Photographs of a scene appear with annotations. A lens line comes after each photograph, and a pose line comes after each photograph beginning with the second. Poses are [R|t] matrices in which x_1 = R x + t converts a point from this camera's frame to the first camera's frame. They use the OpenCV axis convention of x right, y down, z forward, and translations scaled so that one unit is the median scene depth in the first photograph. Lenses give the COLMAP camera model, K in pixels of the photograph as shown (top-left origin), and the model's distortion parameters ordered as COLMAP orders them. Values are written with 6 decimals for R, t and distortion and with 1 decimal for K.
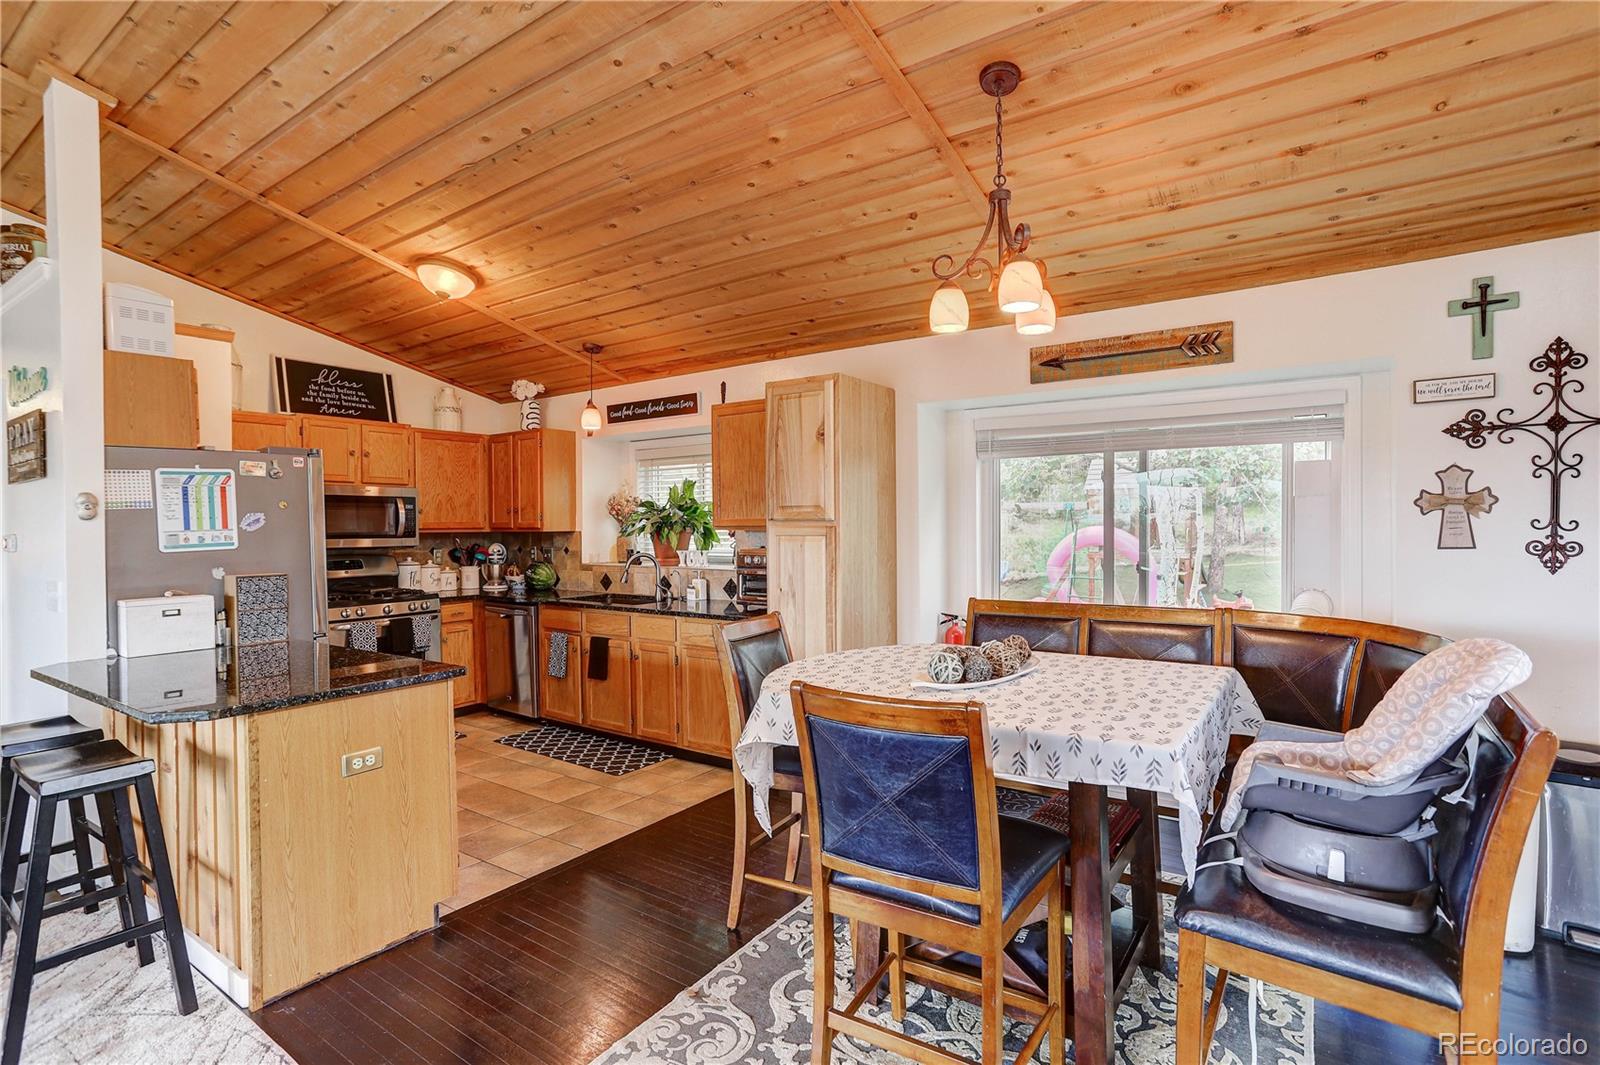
lens RADIAL K [[772.2, 0, 793.8], [0, 772.2, 529.7], [0, 0, 1]] dist [-0.019994, 0.010976]
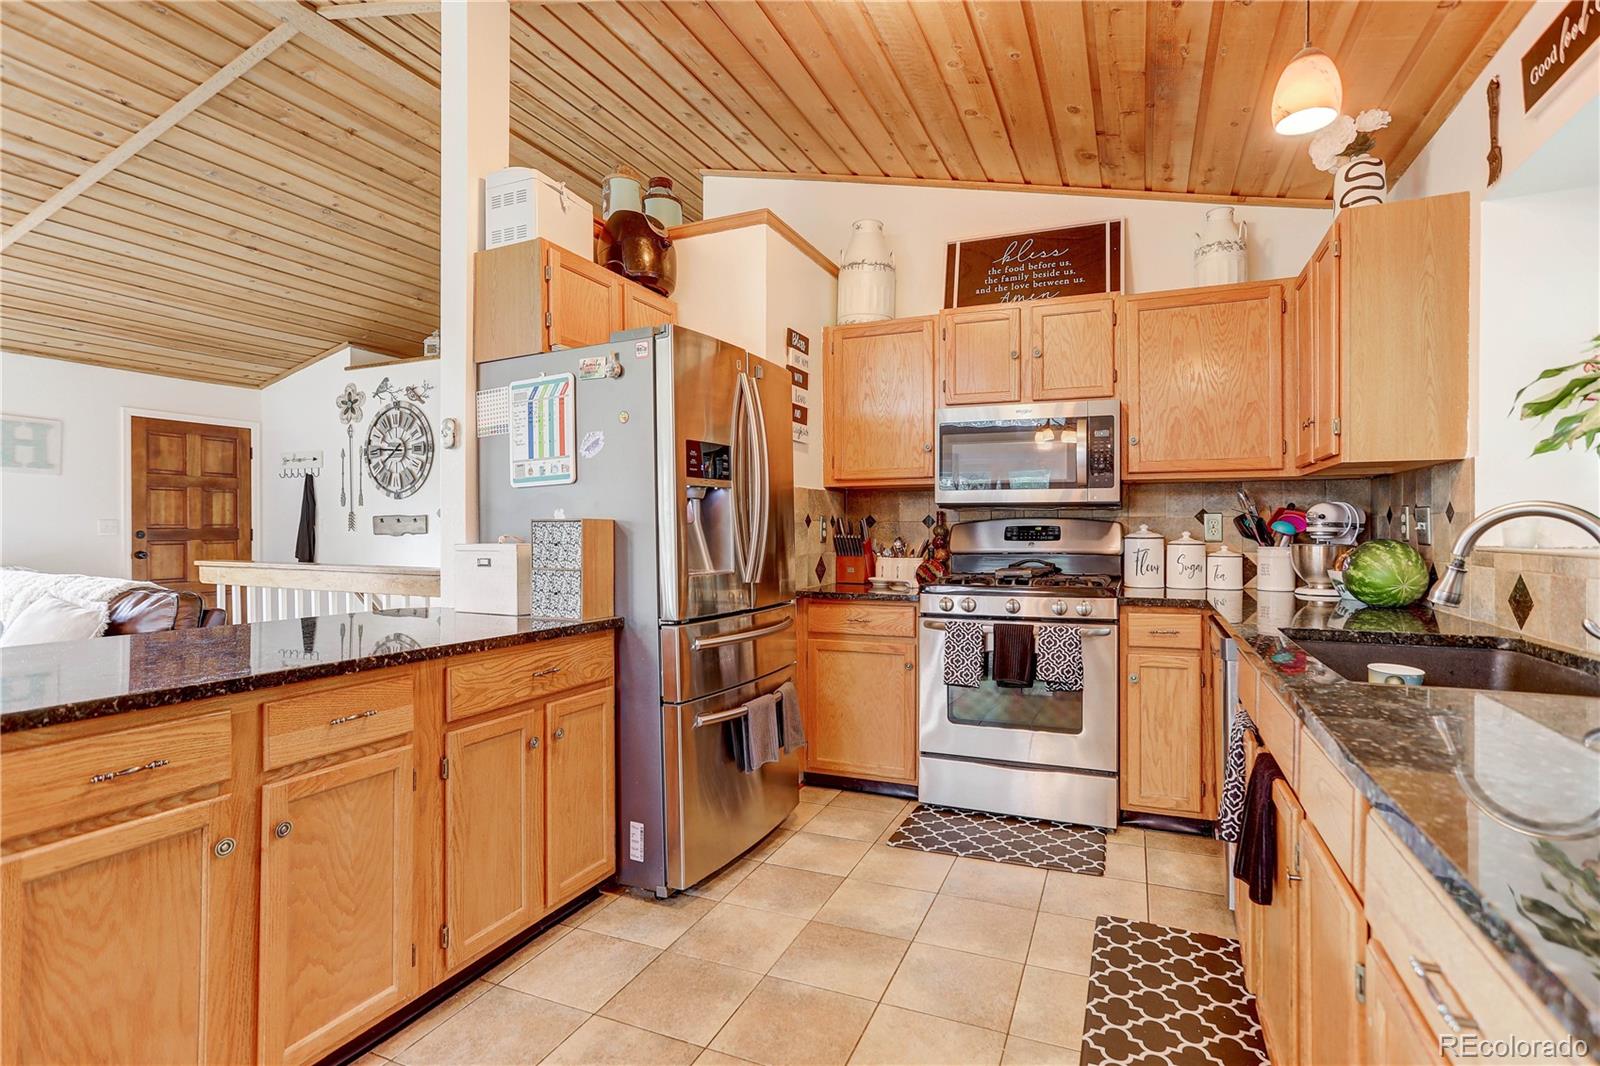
lens RADIAL K [[772.2, 0, 800.4], [0, 772.2, 529.2], [0, 0, 1]] dist [-0.019994, 0.010976]
pose [[0.199864, 0.010376, -0.979769, 0.025134], [-0.007548, 0.999931, 0.009050, 0.061037], [0.979795, 0.005586, 0.199928, 1.076603]]
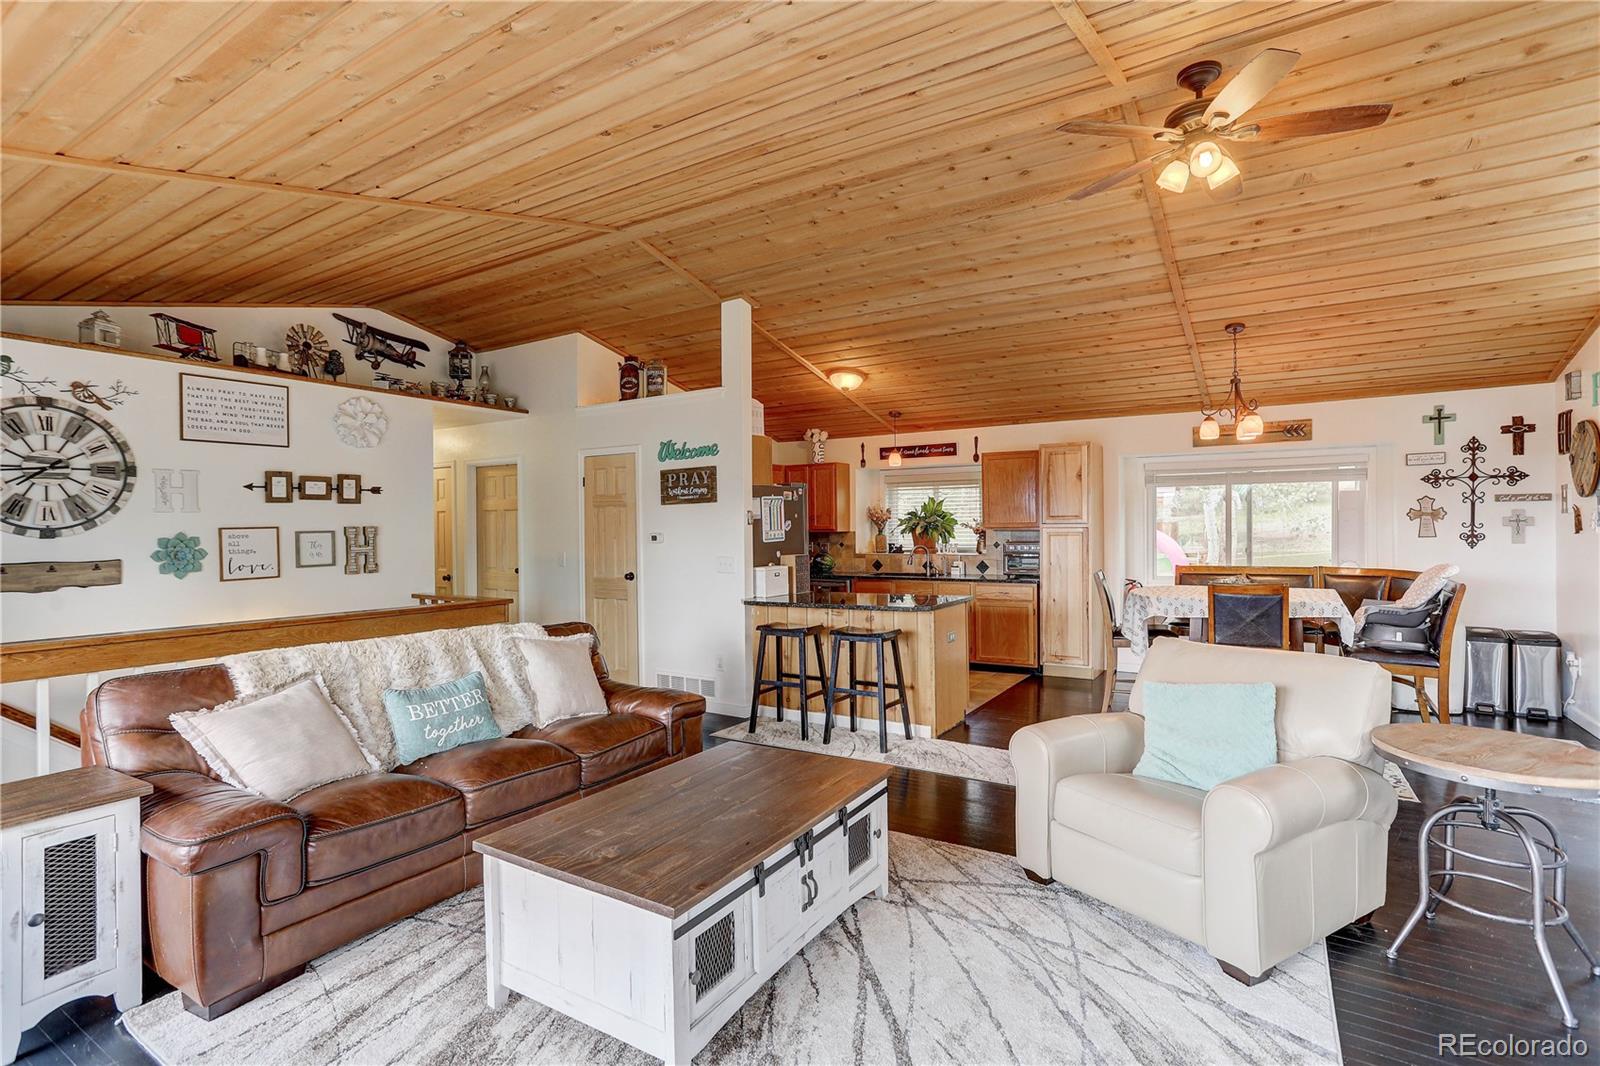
lens RADIAL K [[772.2, 0, 802.3], [0, 772.2, 530.8], [0, 0, 1]] dist [-0.019994, 0.010976]
pose [[0.998821, -0.002896, 0.048455, -0.781537], [0.002990, 0.999994, -0.001882, 0.006063], [-0.048449, 0.002025, 0.998824, -0.834695]]
